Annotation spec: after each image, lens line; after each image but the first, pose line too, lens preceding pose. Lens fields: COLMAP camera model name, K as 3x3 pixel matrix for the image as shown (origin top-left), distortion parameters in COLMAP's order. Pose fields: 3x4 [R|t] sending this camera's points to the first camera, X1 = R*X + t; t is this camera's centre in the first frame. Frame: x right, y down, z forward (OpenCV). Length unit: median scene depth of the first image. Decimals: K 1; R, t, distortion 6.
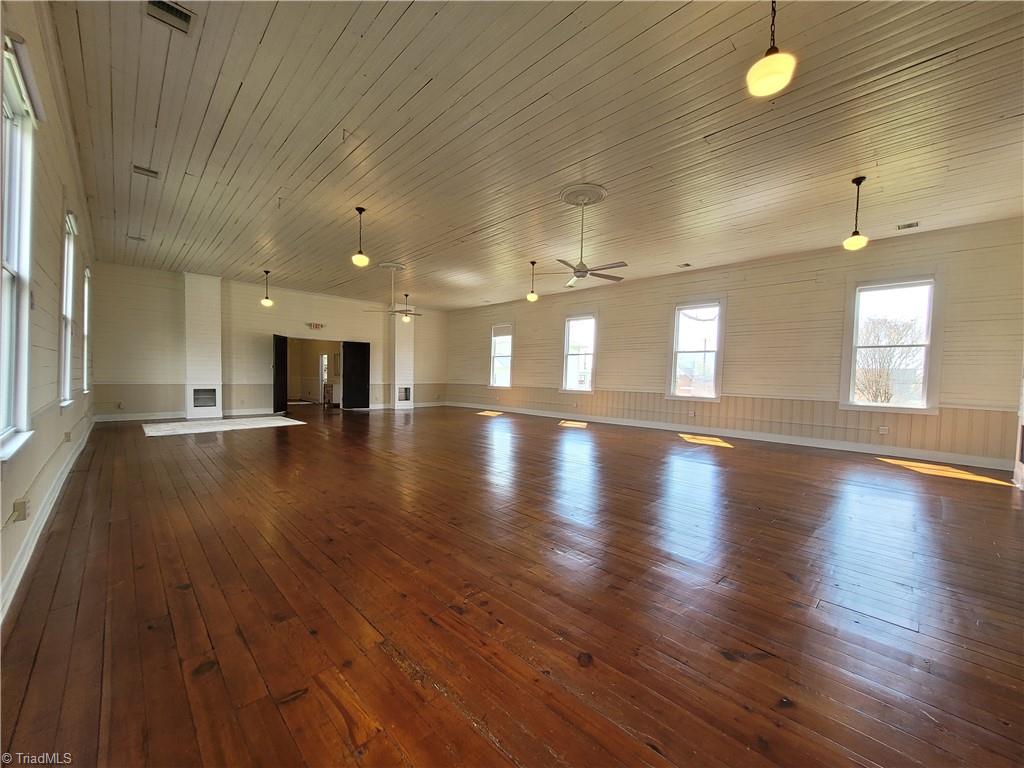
lens RADIAL K [[400.2, 0, 511.8], [0, 400.2, 386.7], [0, 0, 1]] dist [-0.000830, 0.000016]
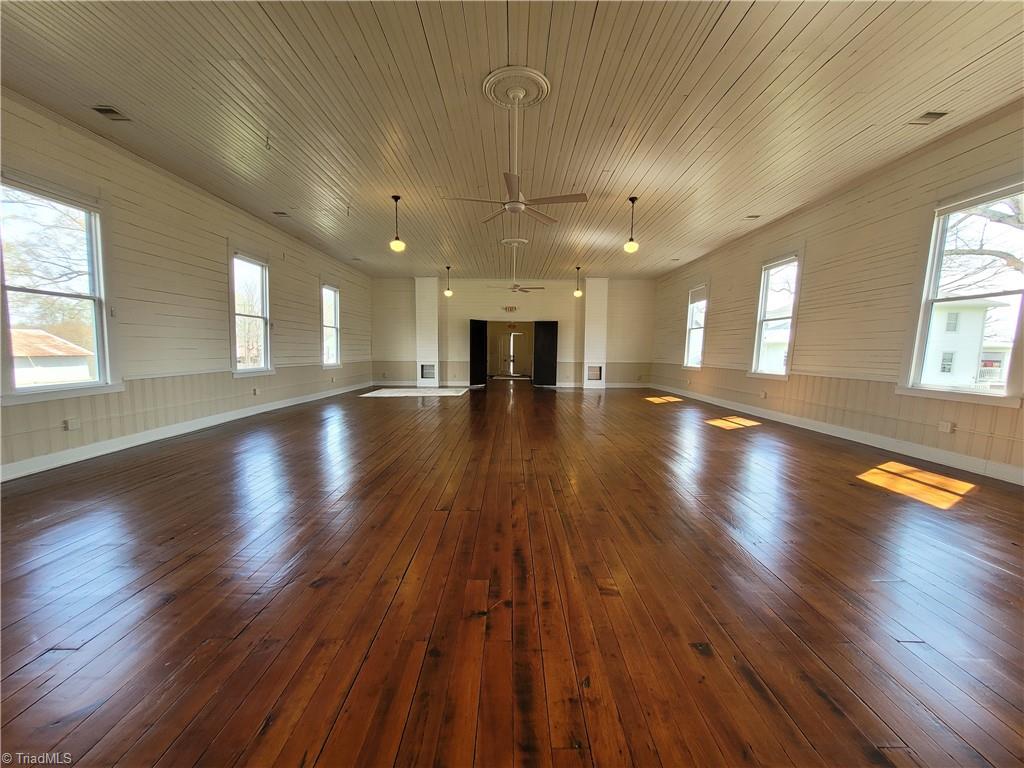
lens RADIAL K [[400.2, 0, 512.7], [0, 400.2, 389.7], [0, 0, 1]] dist [-0.000830, 0.000016]
pose [[0.716023, 0.055138, -0.695896, 0.343784], [-0.015416, 0.997882, 0.063204, 0.000542], [0.697906, -0.034528, 0.715356, 0.237306]]
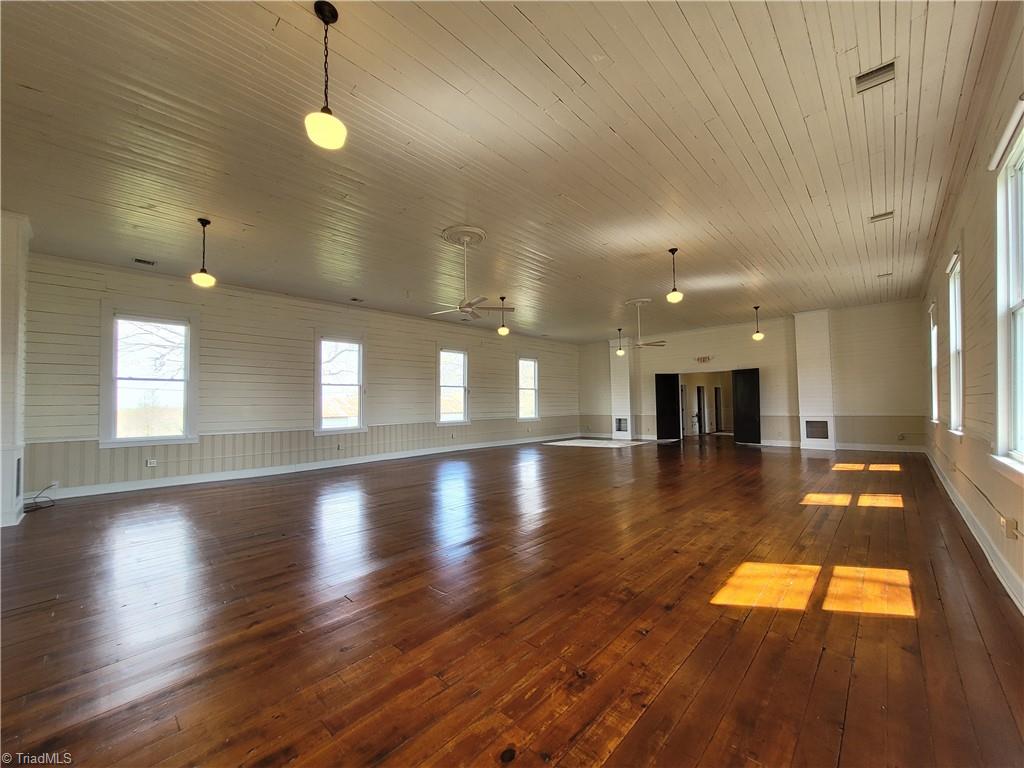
lens RADIAL K [[400.2, 0, 515.4], [0, 400.2, 384.2], [0, 0, 1]] dist [-0.000830, 0.000016]
pose [[0.041771, -0.074430, -0.996351, 0.604008], [-0.012708, 0.997101, -0.075018, -0.003844], [0.999046, 0.015795, 0.040704, 0.544499]]
